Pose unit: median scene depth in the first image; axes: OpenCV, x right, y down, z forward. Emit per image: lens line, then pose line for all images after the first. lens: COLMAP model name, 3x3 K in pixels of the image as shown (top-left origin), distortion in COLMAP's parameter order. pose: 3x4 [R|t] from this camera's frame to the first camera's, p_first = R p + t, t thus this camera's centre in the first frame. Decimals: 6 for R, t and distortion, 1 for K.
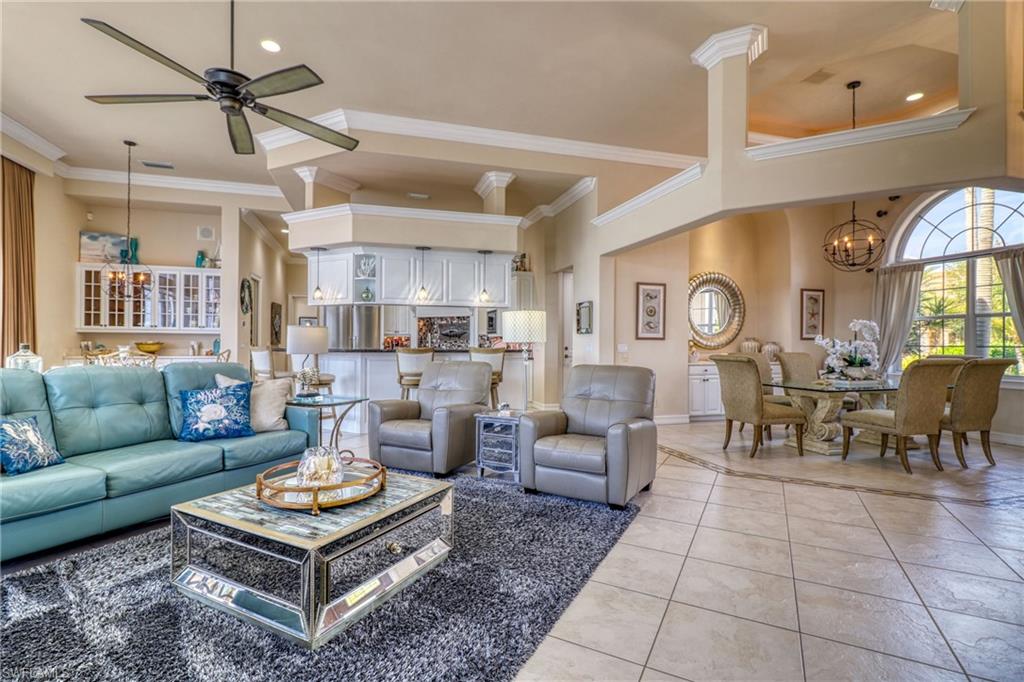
lens RADIAL K [[486.5, 0, 512.8], [0, 486.5, 342.1], [0, 0, 1]] dist [0.000467, -0.000154]
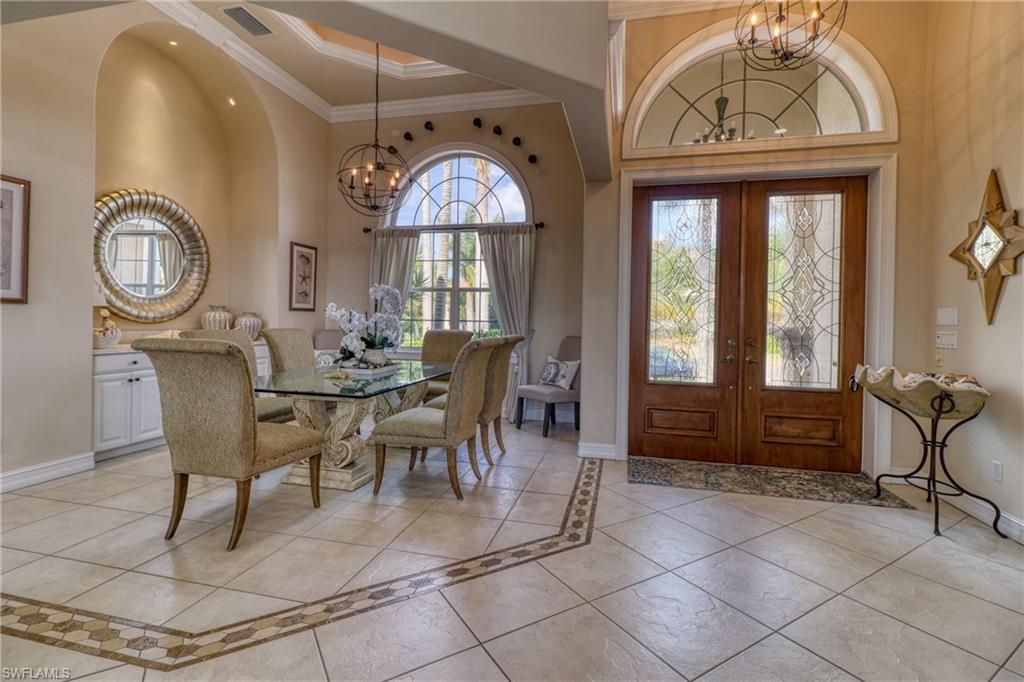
lens RADIAL K [[486.5, 0, 520.3], [0, 486.5, 323.0], [0, 0, 1]] dist [0.000467, -0.000154]
pose [[0.518003, -0.000164, 0.855379, 0.154477], [-0.016573, 0.999810, 0.010228, 0.001175], [-0.855218, -0.019474, 0.517902, 0.348307]]
